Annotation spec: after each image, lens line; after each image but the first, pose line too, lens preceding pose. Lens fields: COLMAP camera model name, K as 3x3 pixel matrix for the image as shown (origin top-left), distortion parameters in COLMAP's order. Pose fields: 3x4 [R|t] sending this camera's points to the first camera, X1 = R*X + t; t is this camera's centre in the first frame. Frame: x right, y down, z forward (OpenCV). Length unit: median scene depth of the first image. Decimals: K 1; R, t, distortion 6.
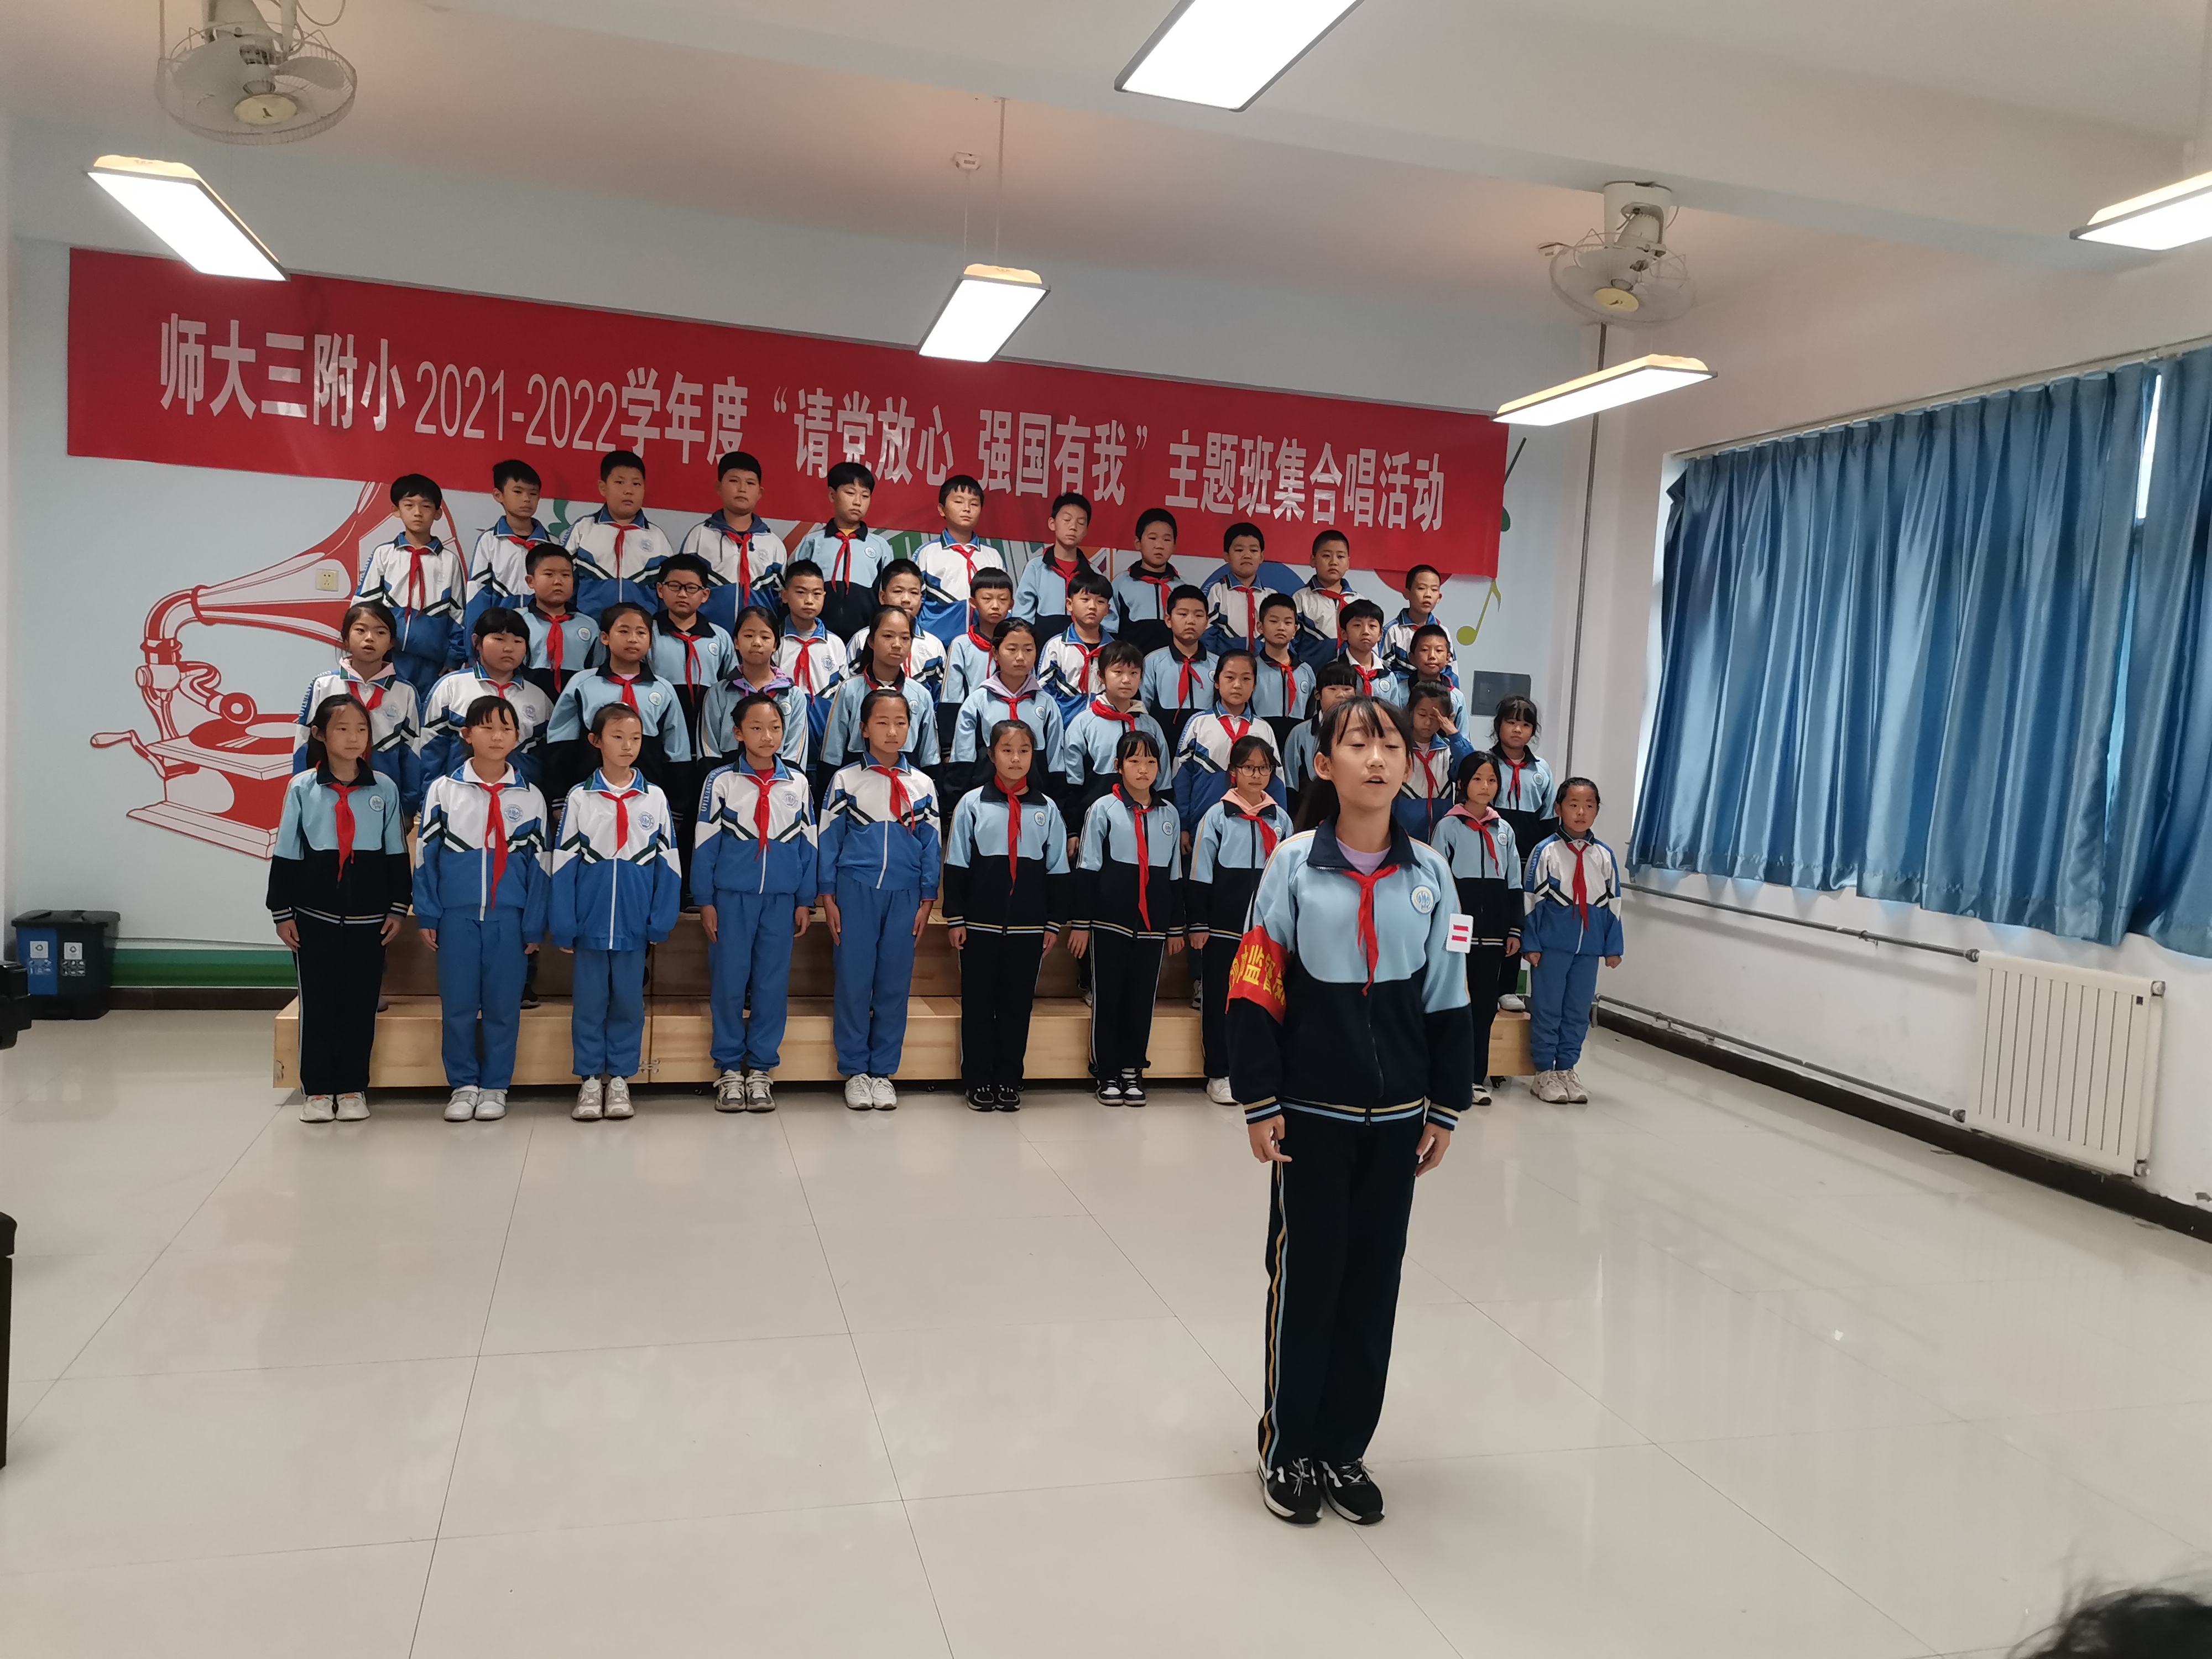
lens RADIAL K [[1674.1, 0, 1106.0], [0, 1674.1, 829.5], [0, 0, 1]] dist [0.115410, -0.141083]
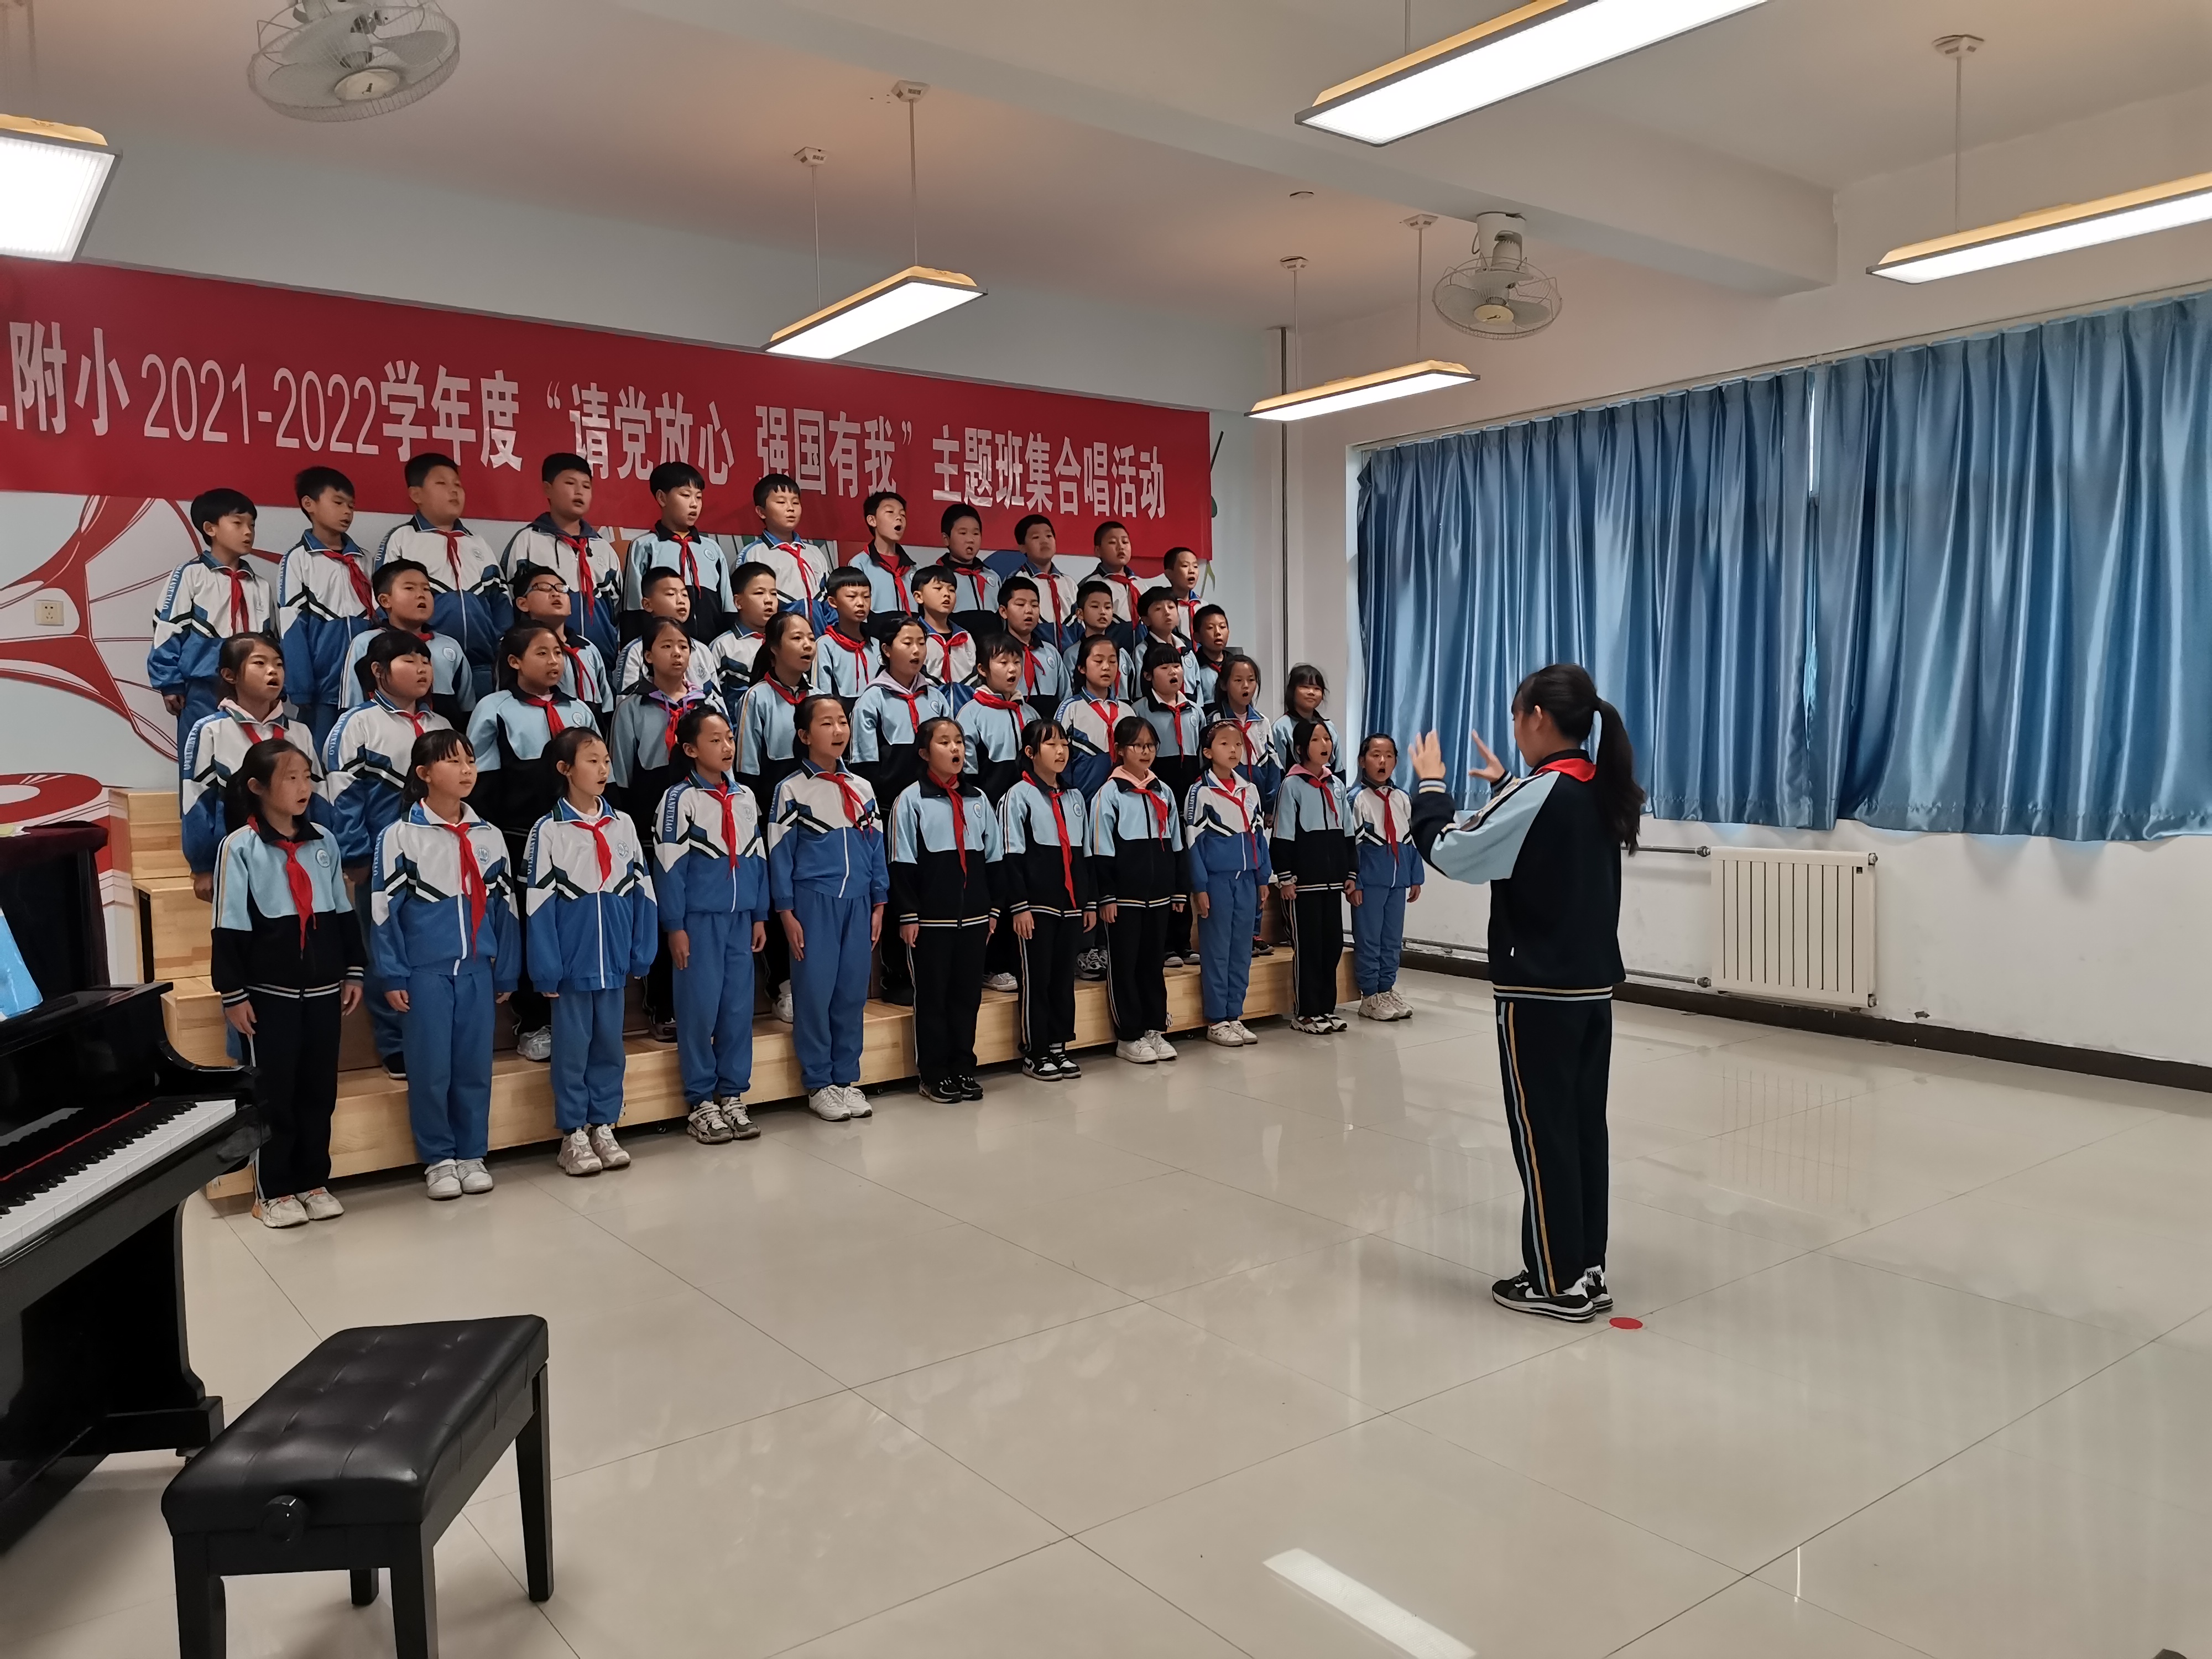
lens RADIAL K [[1674.1, 0, 1106.0], [0, 1674.1, 829.5], [0, 0, 1]] dist [0.115410, -0.141083]
pose [[0.925771, -0.096540, 0.365552, -0.316777], [0.093710, 0.995272, 0.025523, -0.012743], [-0.366288, 0.010627, 0.930441, 0.020284]]
